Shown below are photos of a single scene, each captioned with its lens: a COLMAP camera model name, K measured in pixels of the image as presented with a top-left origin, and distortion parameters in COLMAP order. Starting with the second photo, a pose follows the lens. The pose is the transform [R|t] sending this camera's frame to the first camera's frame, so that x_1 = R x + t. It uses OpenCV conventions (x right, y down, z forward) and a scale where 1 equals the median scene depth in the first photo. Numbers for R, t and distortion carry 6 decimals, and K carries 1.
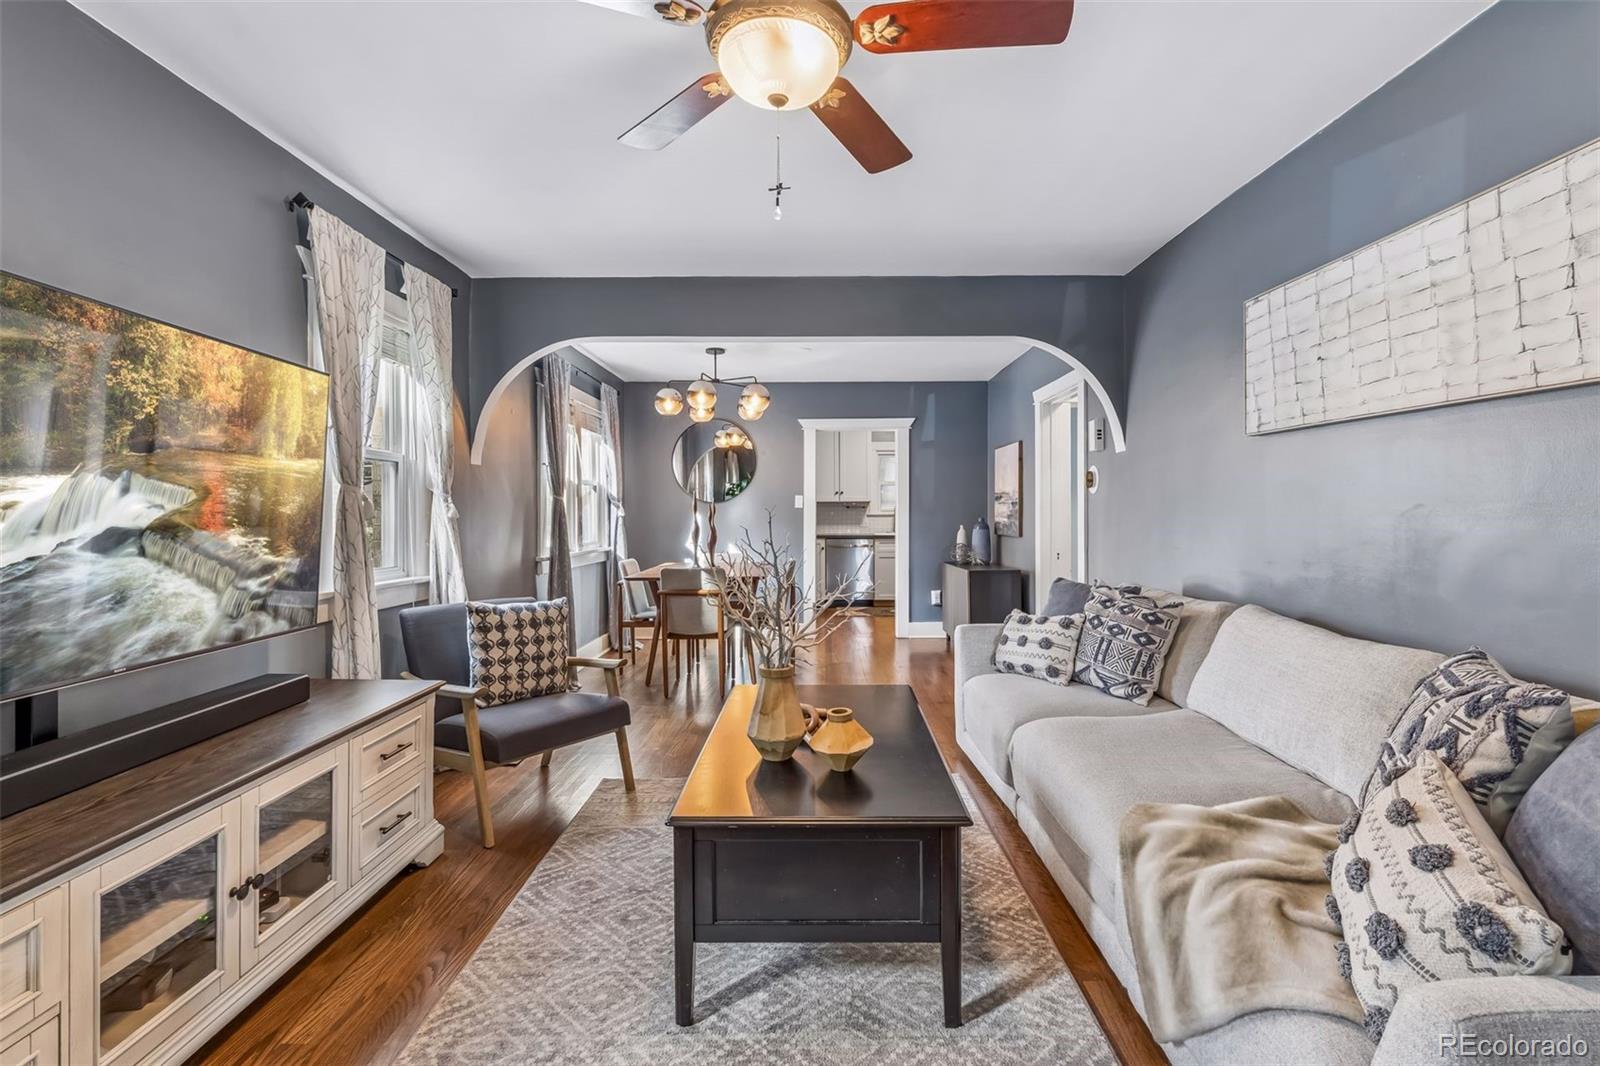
lens RADIAL K [[747.9, 0, 806.3], [0, 747.9, 519.5], [0, 0, 1]] dist [0.003345, 0.000030]
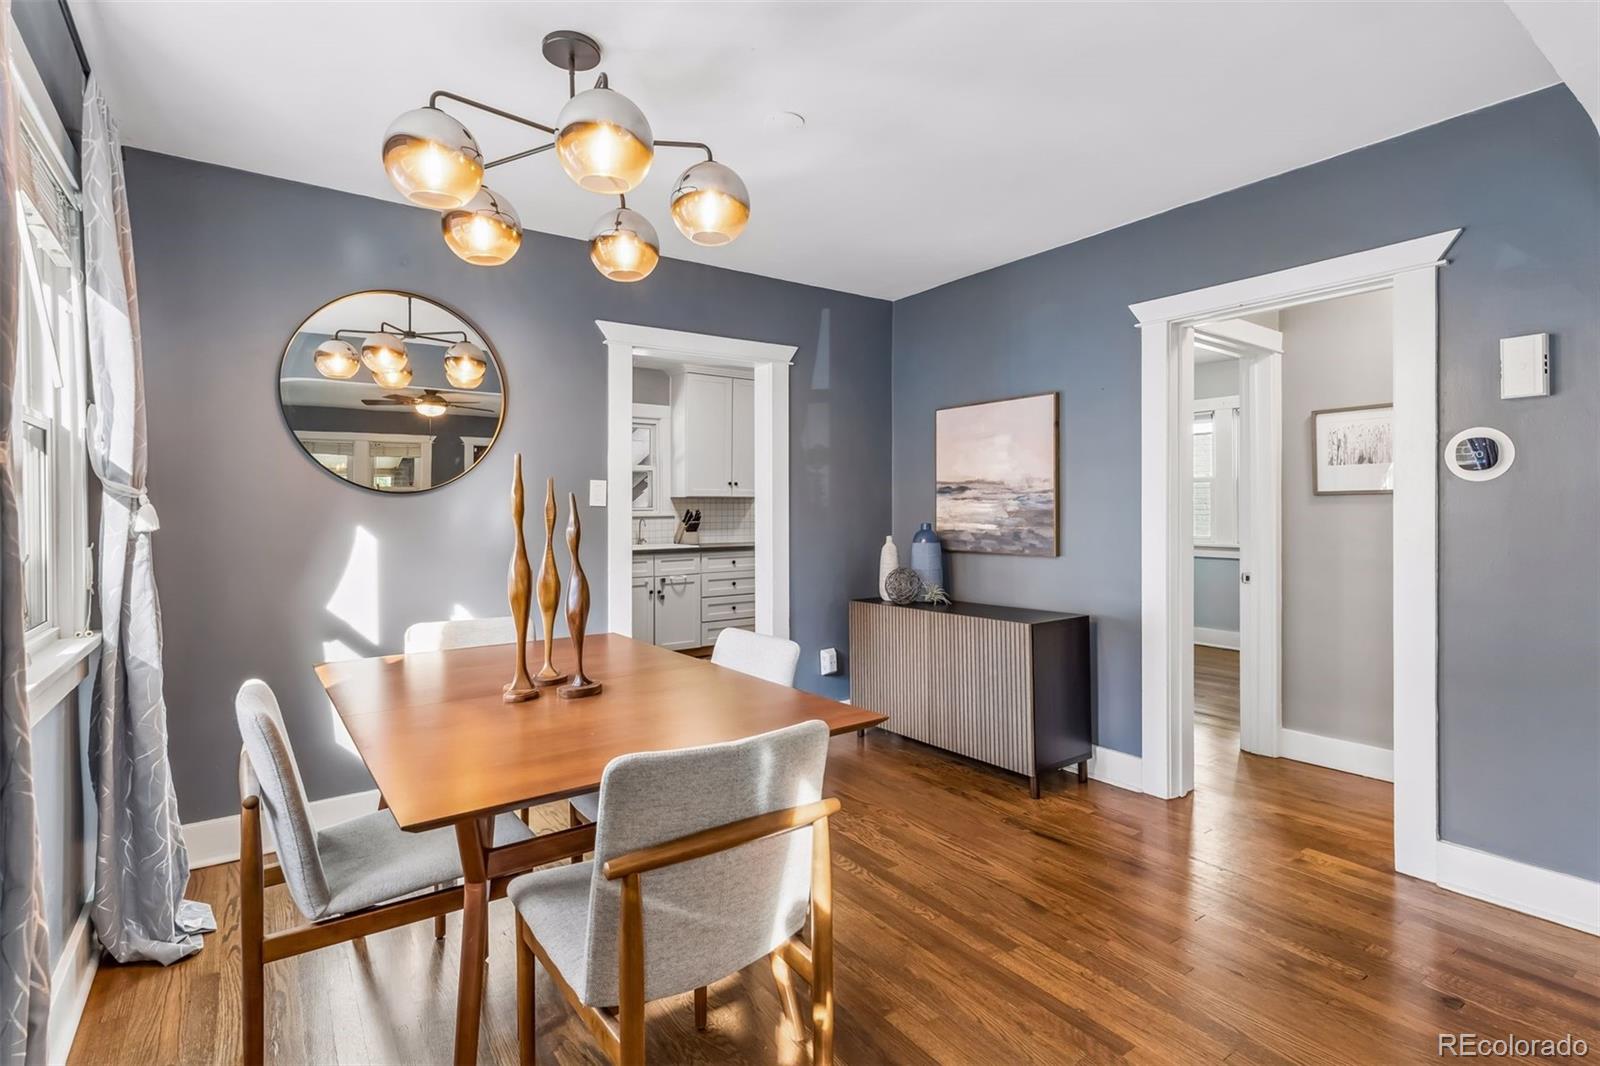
lens RADIAL K [[744.7, 0, 764.4], [0, 744.7, 509.2], [0, 0, 1]] dist [-0.037249, -0.000022]
pose [[0.820187, -0.001128, 0.572094, -0.433622], [0.007287, 0.999938, -0.008475, -0.020633], [-0.572049, 0.011120, 0.820144, 1.257607]]
